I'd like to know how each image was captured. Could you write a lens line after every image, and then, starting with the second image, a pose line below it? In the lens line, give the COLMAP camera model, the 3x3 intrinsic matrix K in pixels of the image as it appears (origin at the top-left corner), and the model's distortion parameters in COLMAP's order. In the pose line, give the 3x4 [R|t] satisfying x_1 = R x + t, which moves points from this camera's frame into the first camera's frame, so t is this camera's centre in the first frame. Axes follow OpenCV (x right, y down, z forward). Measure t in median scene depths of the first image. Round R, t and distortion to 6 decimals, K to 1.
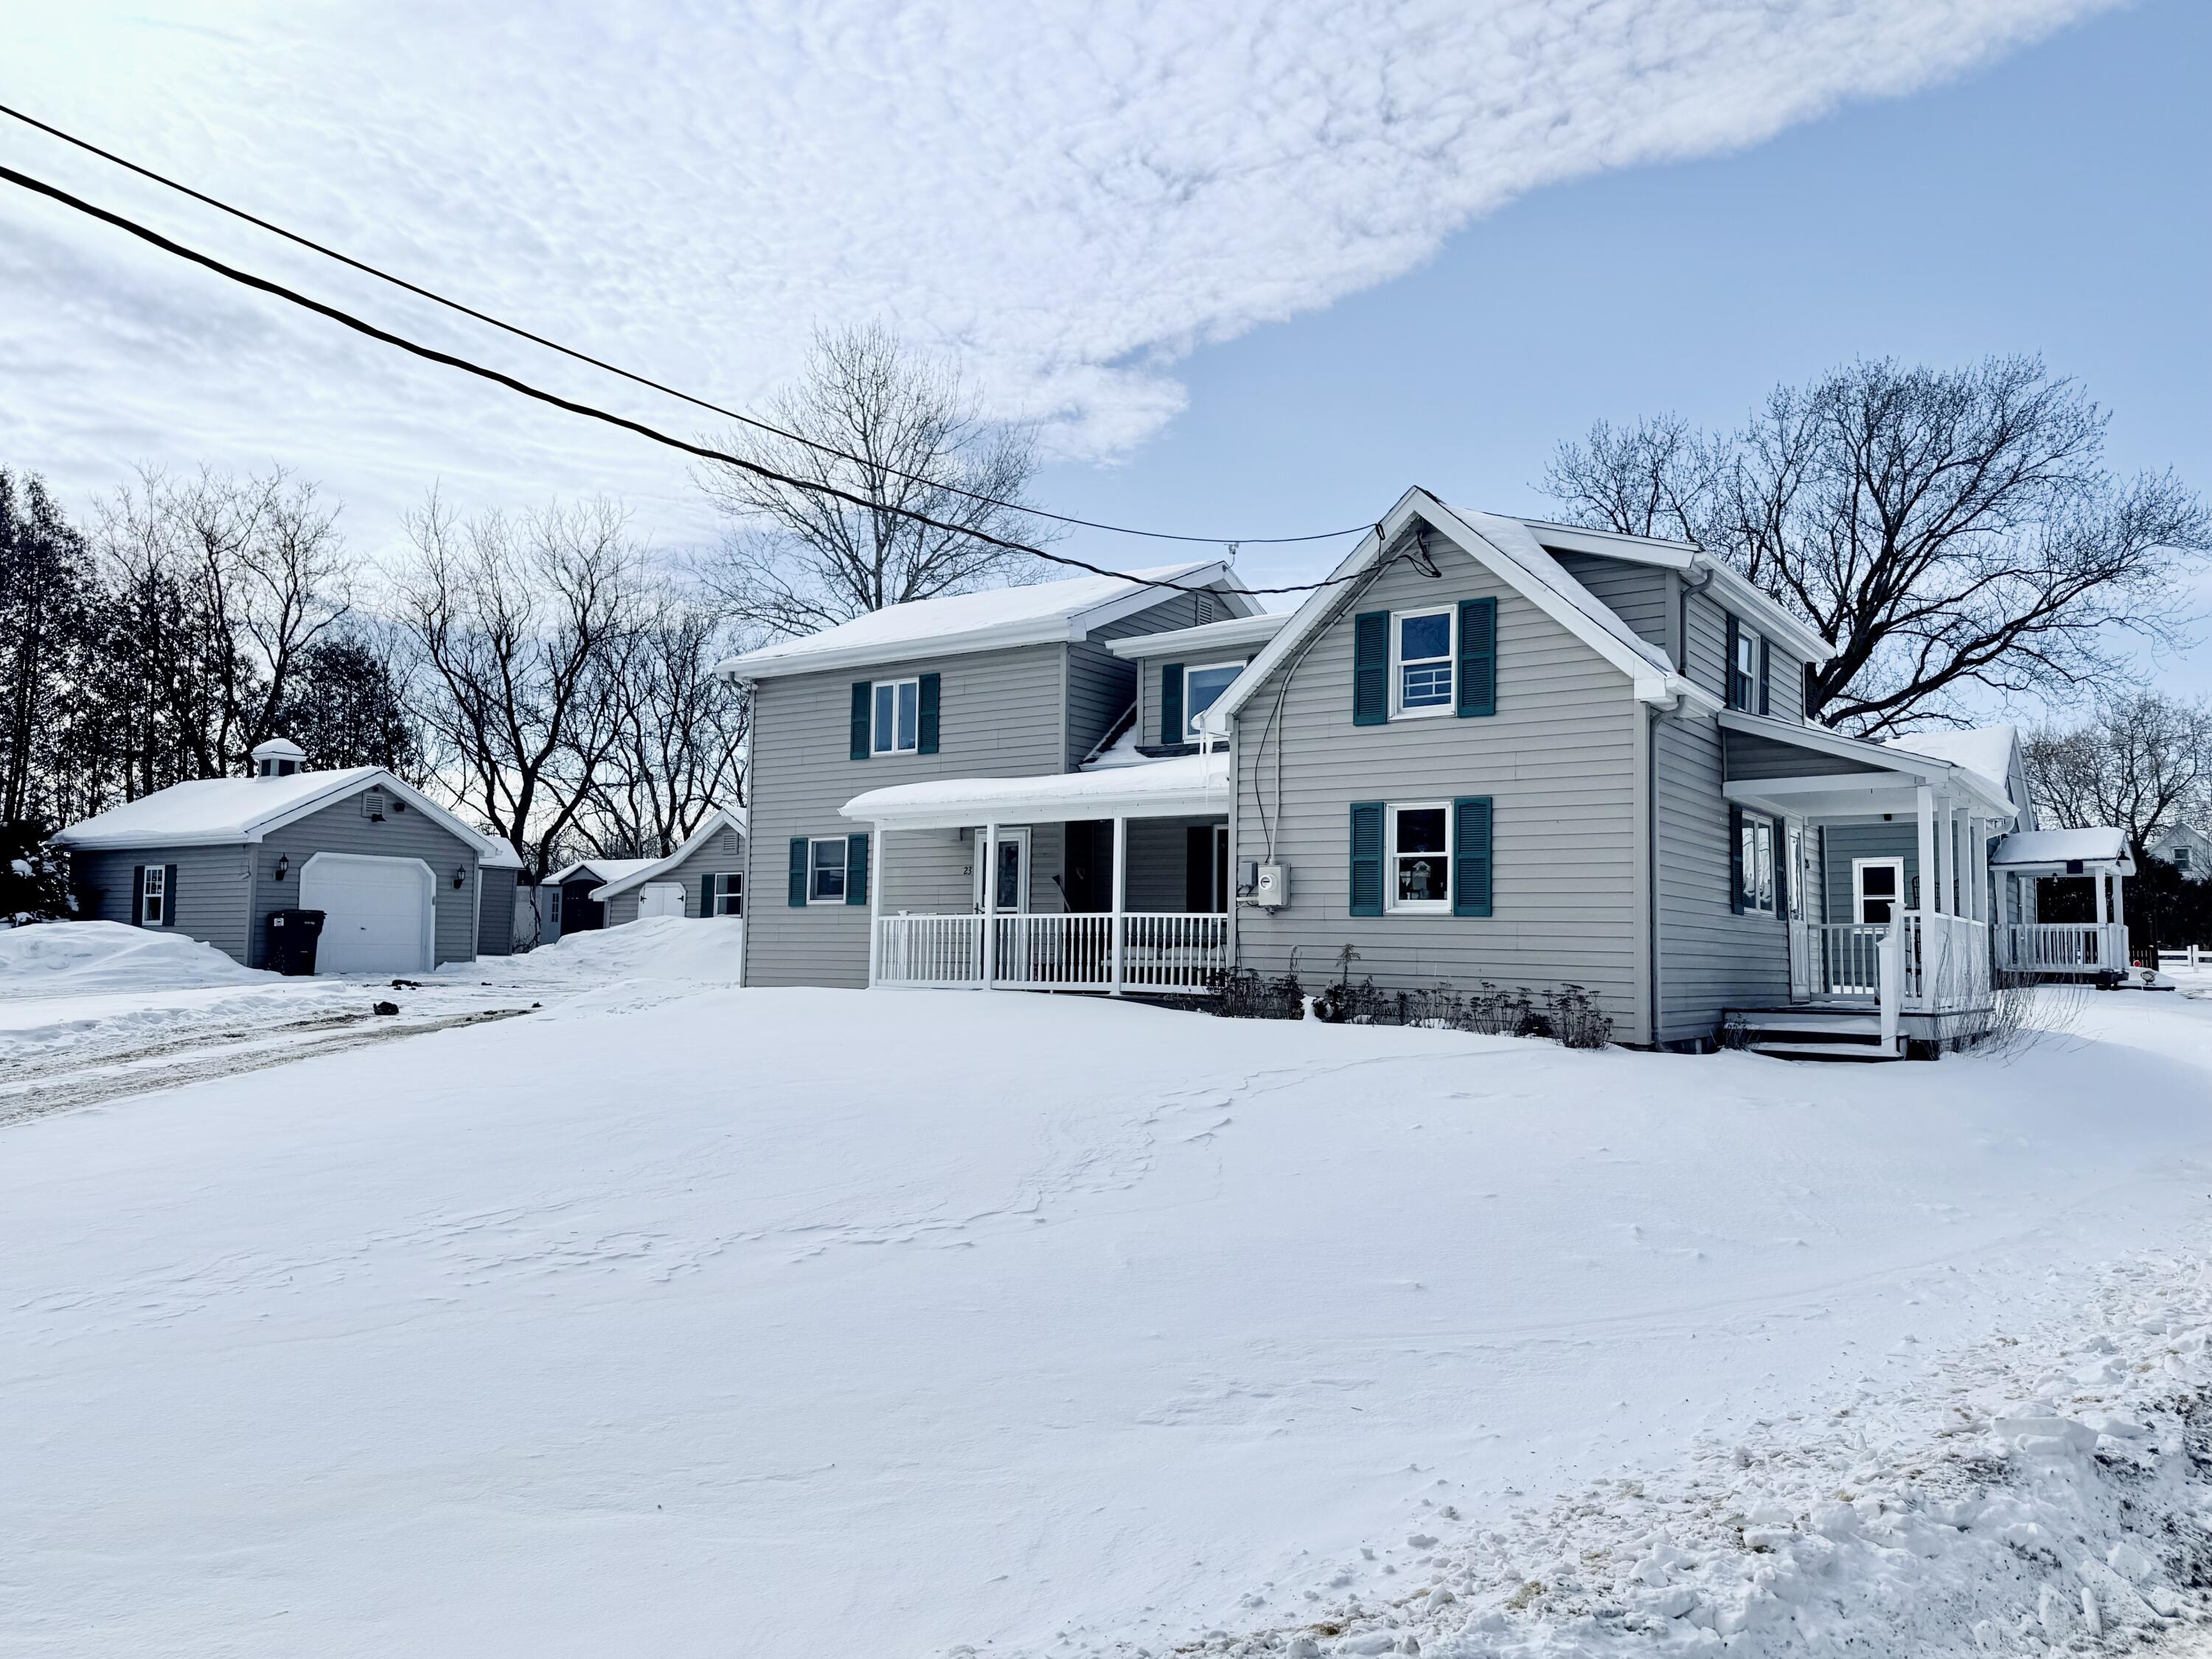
lens RADIAL K [[1561.7, 0, 1094.1], [0, 1561.7, 838.7], [0, 0, 1]] dist [0.109515, -0.153834]
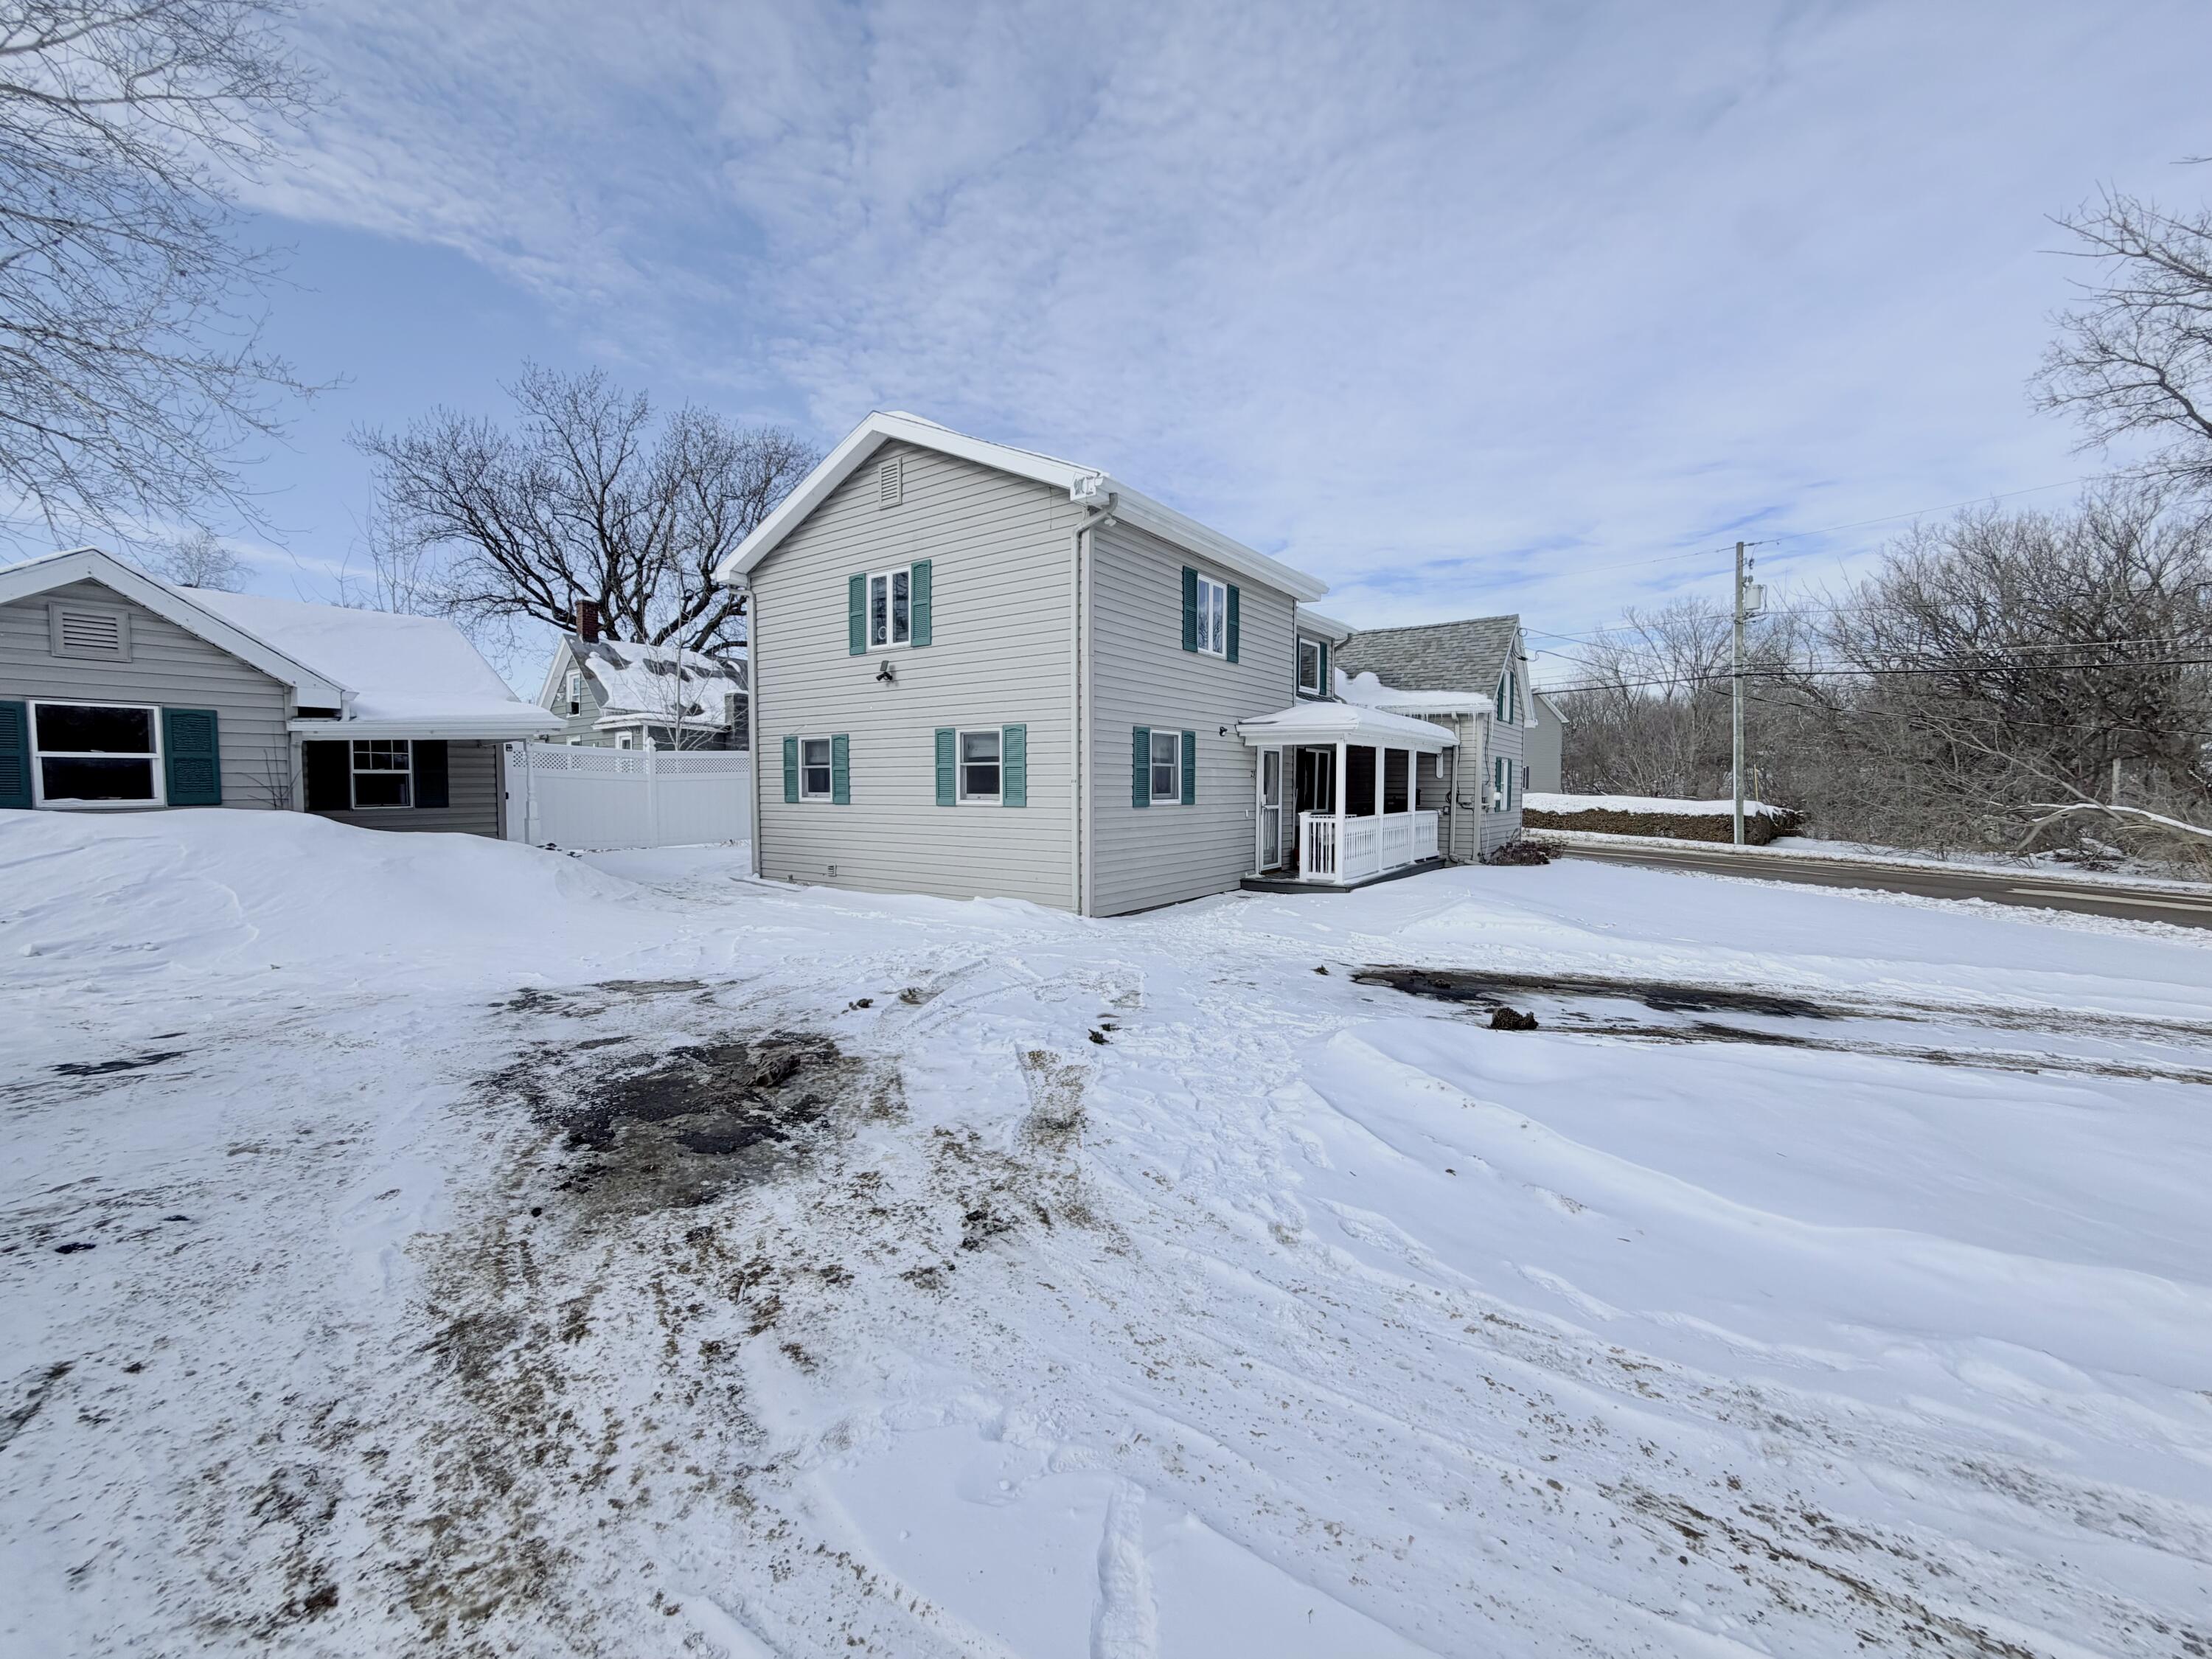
lens RADIAL K [[892.4, 0, 1104.0], [0, 892.4, 889.9], [0, 0, 1]] dist [0.000519, -0.000144]
pose [[-0.008110, -0.126849, 0.991889, -0.562320], [-0.079420, 0.988870, 0.125813, 0.022909], [-0.996808, -0.077756, -0.018094, 0.837227]]
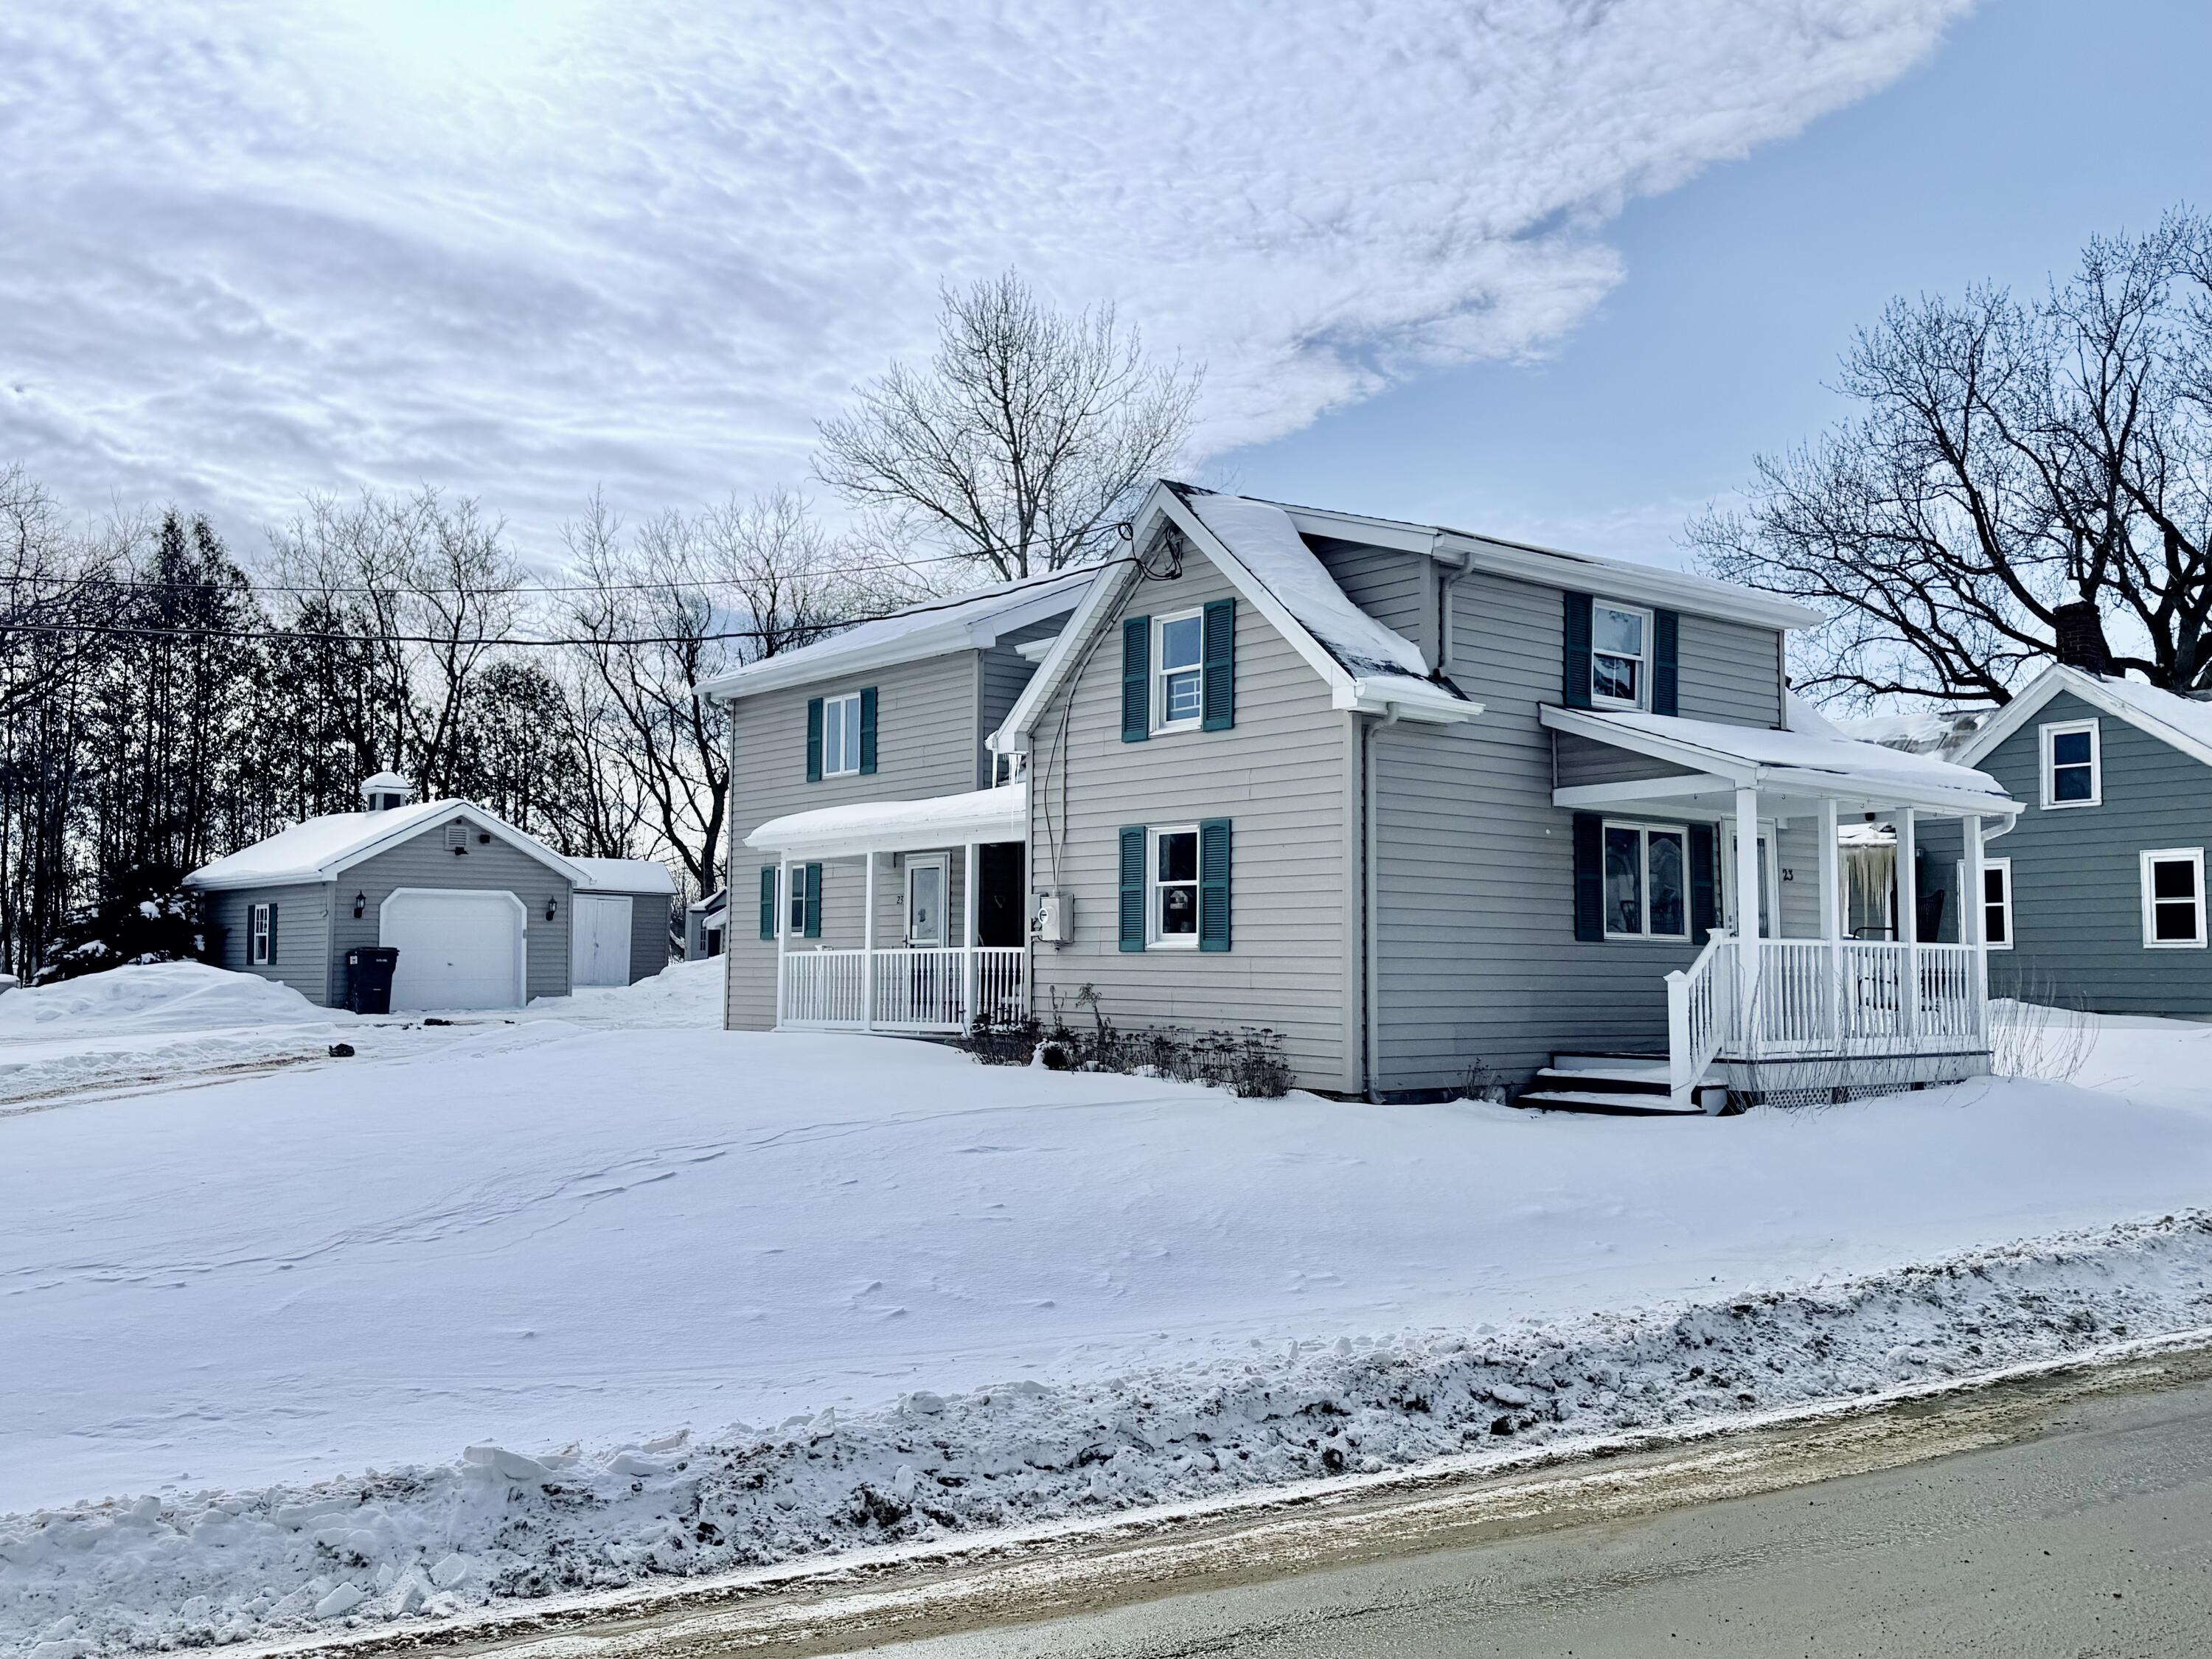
lens RADIAL K [[1906.3, 0, 1079.6], [0, 1906.3, 840.1], [0, 0, 1]] dist [0.094063, -0.169551]
pose [[0.965314, -0.029235, -0.259450, 0.235623], [0.030423, 0.999537, 0.000562, -0.009263], [0.259314, -0.008435, 0.965756, -0.043321]]
